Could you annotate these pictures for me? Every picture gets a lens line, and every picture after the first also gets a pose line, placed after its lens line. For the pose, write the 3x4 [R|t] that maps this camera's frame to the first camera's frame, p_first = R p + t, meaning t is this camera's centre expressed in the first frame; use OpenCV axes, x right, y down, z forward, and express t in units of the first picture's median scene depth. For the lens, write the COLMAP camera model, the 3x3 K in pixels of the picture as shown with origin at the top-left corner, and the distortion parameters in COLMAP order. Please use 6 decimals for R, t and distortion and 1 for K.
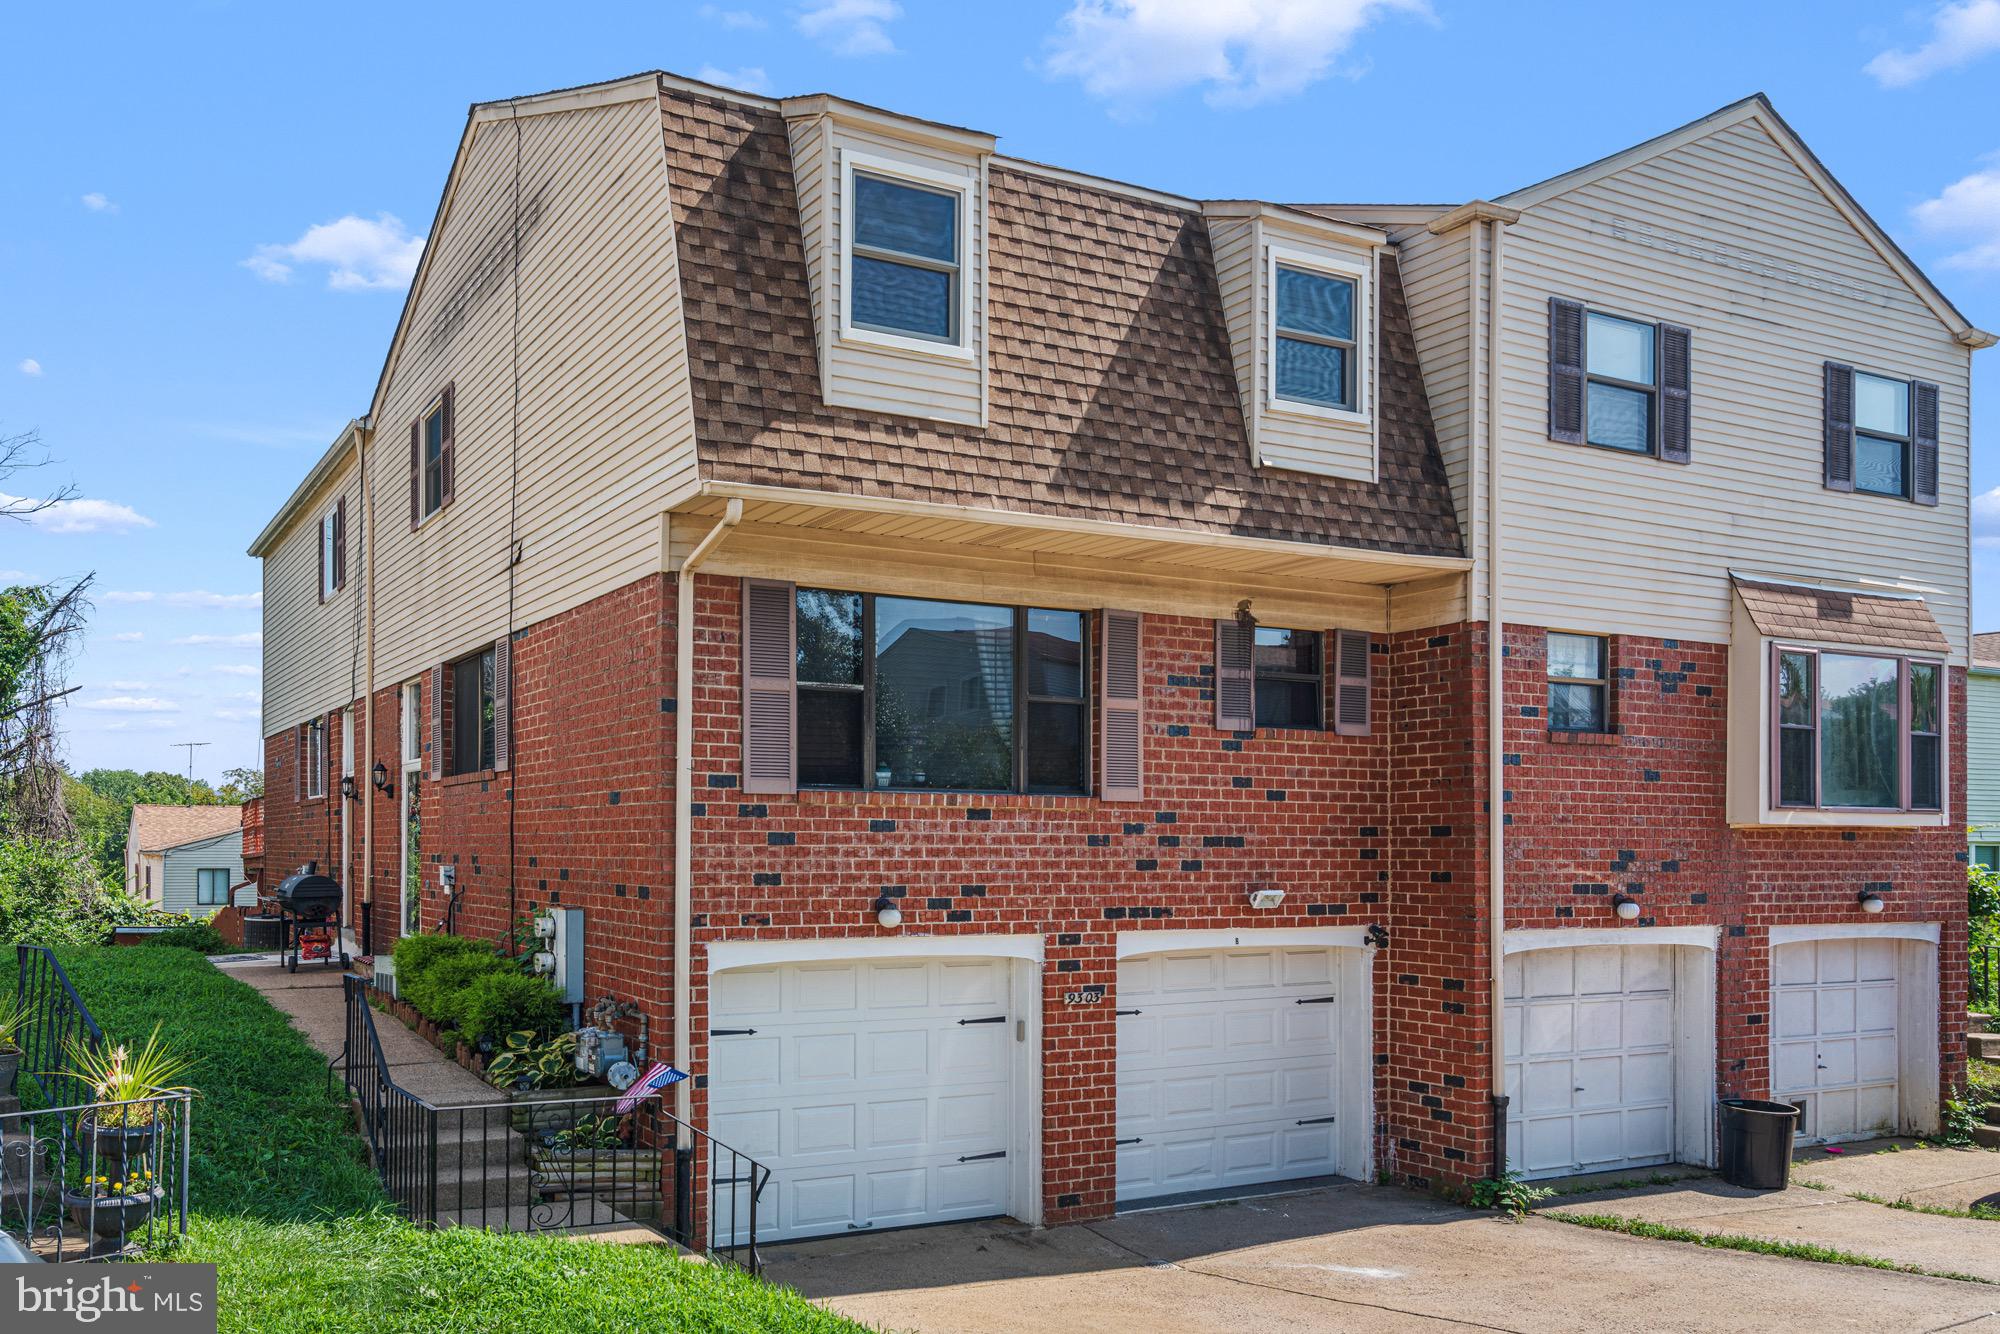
lens RADIAL K [[1490.6, 0, 996.9], [0, 1490.6, 849.9], [0, 0, 1]] dist [-0.006913, 0.002169]
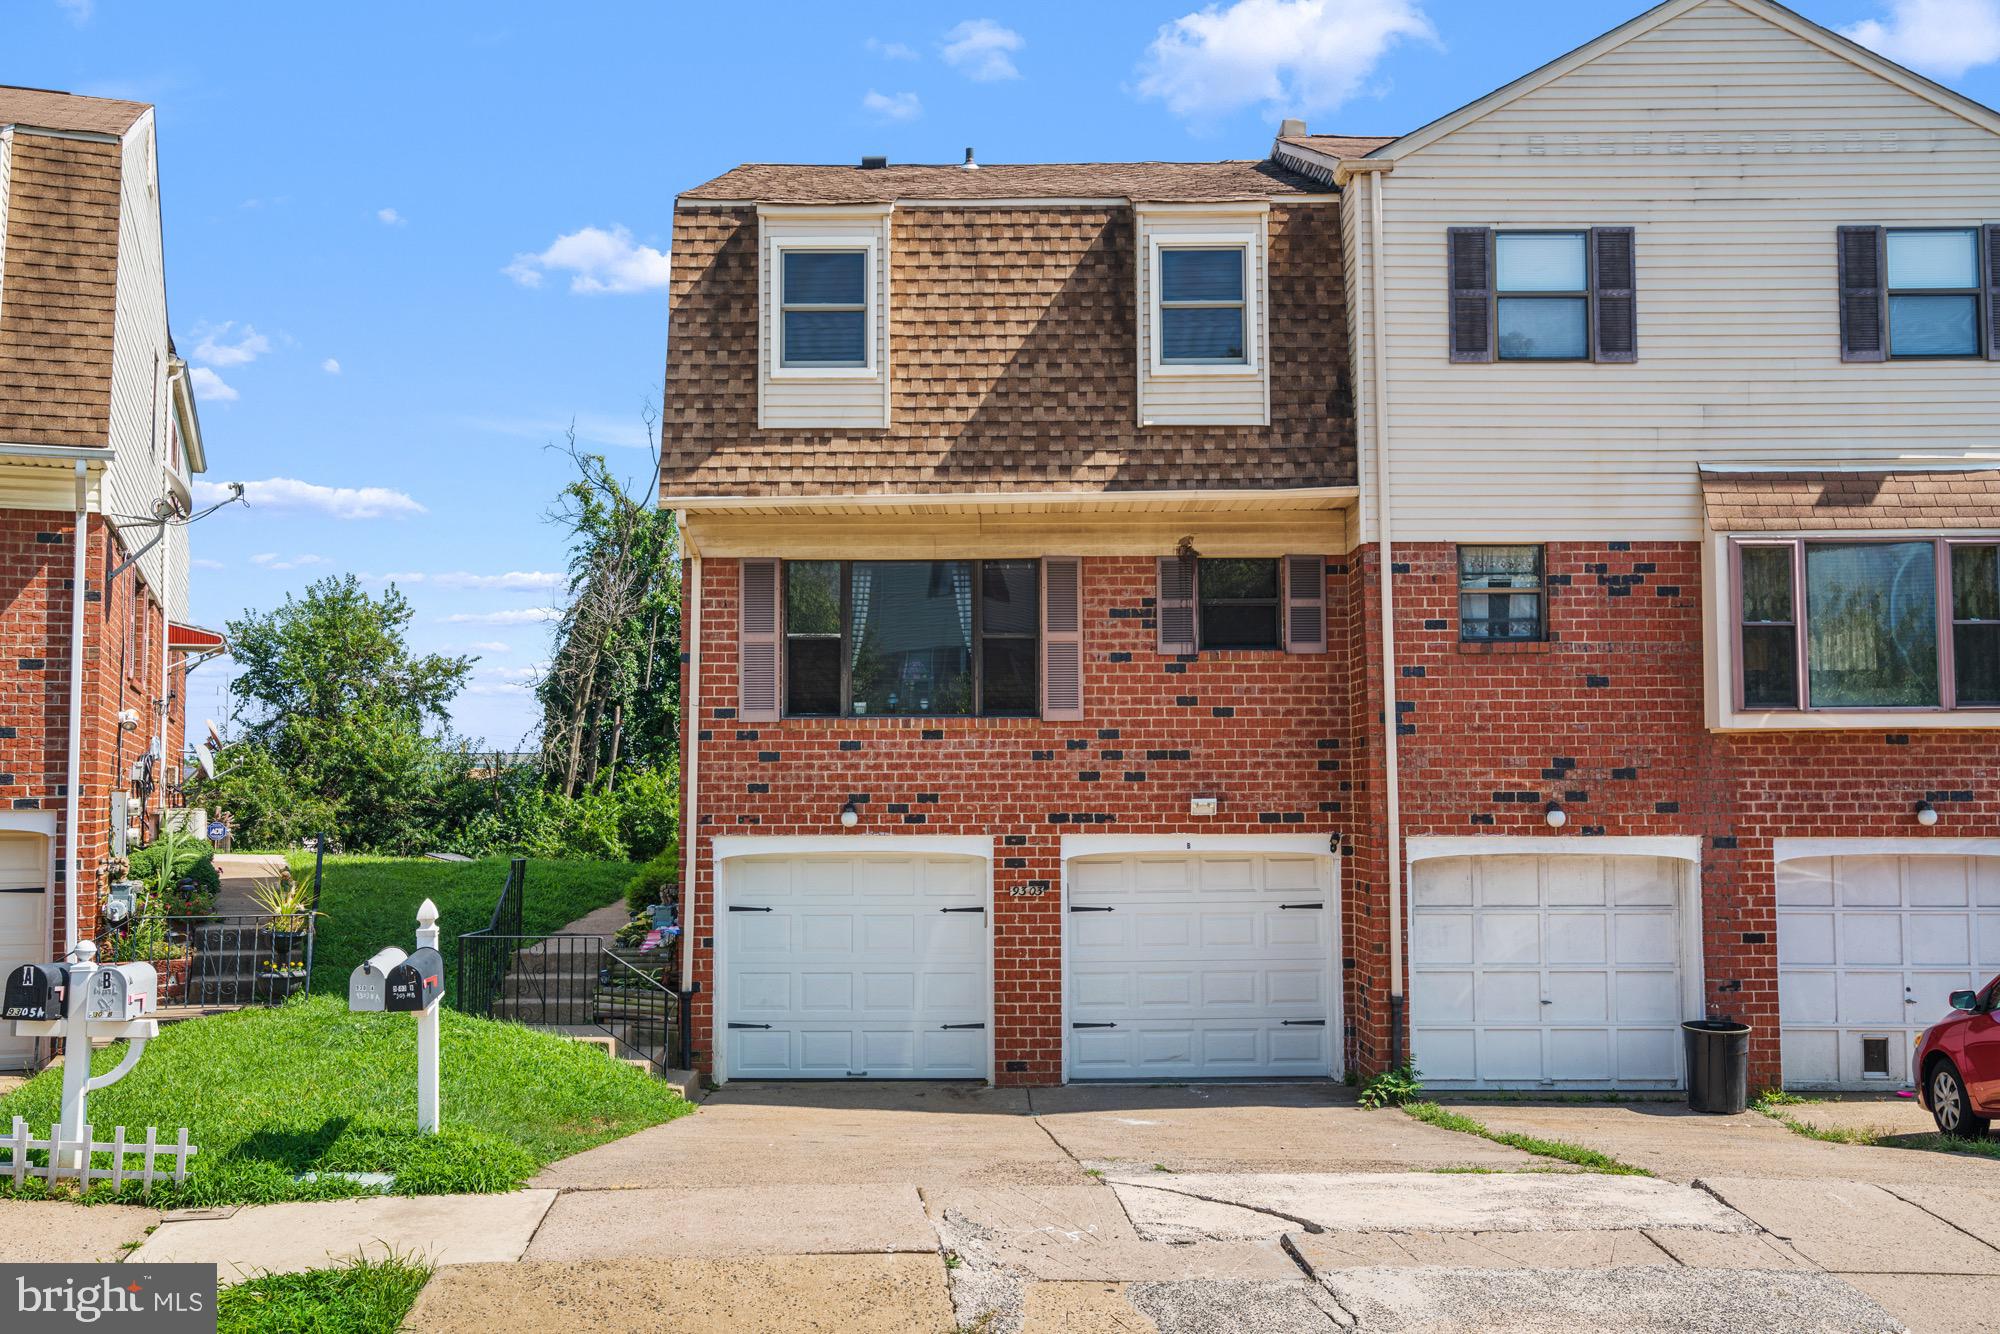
lens RADIAL K [[1891.8, 0, 1000.4], [0, 1891.8, 664.3], [0, 0, 1]] dist [-0.010055, 0.000000]
pose [[0.869719, -0.038274, -0.492061, 0.761541], [0.005864, 0.997720, -0.067240, 0.021760], [0.493512, 0.055595, 0.867960, -0.295667]]
